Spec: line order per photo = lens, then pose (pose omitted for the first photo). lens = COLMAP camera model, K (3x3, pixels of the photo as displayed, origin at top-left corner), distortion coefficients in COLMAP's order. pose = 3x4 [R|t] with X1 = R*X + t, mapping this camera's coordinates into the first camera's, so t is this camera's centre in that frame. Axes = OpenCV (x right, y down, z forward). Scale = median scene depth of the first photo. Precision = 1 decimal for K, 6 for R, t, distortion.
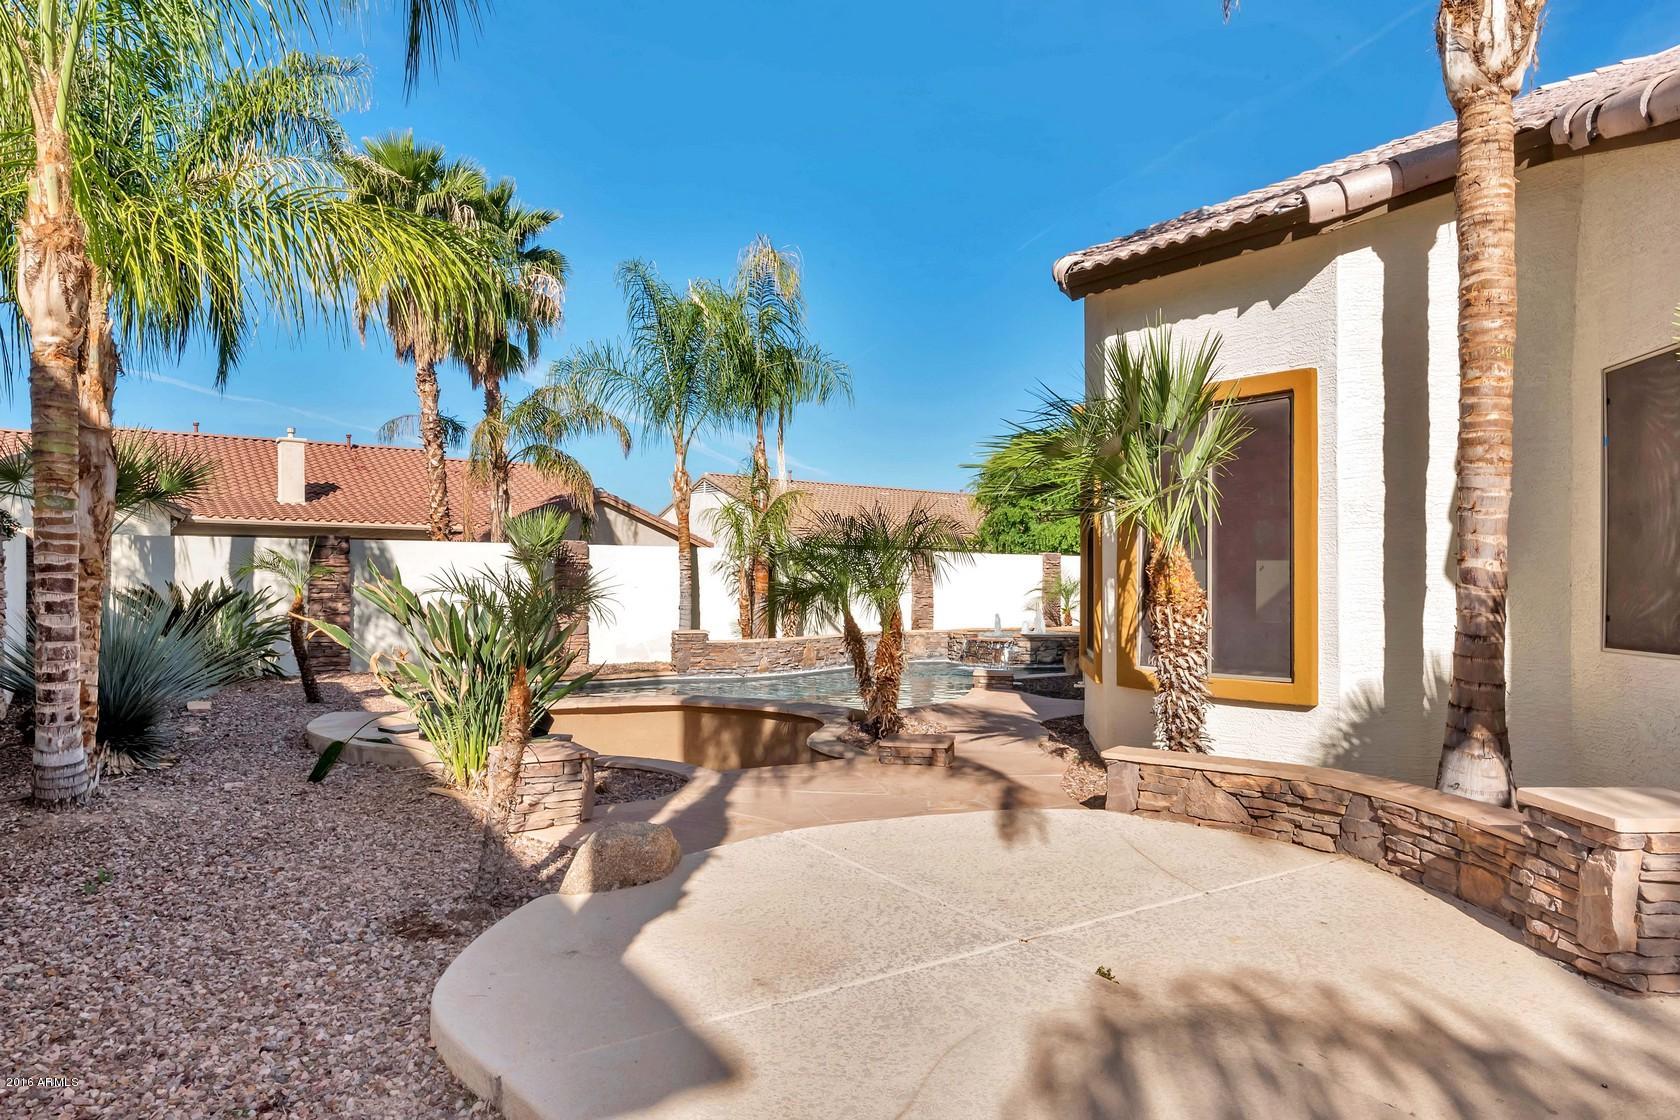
lens RADIAL K [[1105.6, 0, 840.0], [0, 1105.6, 560.0], [0, 0, 1]] dist [0.058422, 0.000664]
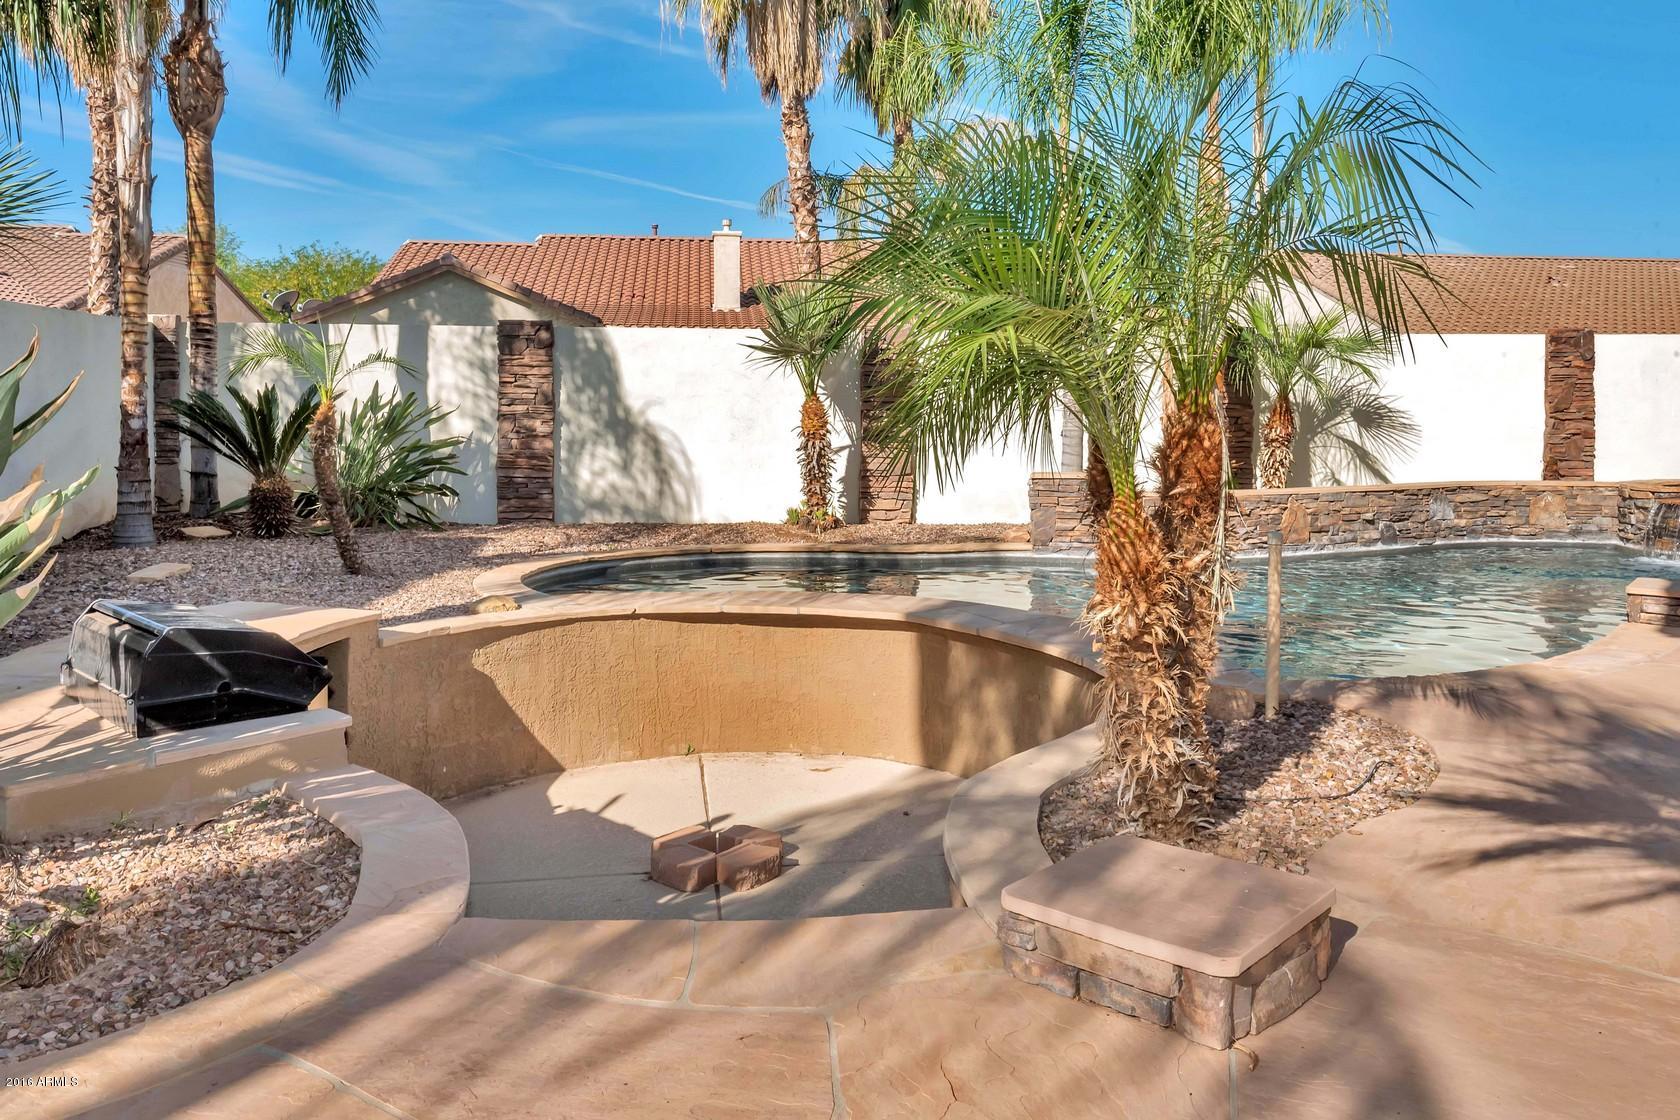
lens RADIAL K [[1285.5, 0, 840.5], [0, 1285.5, 428.4], [0, 0, 1]] dist [0.002143, -0.000496]
pose [[0.878313, 0.003435, -0.478074, 0.084672], [0.011168, 0.999554, 0.027699, 0.023213], [0.477956, -0.029668, 0.877883, 0.395836]]
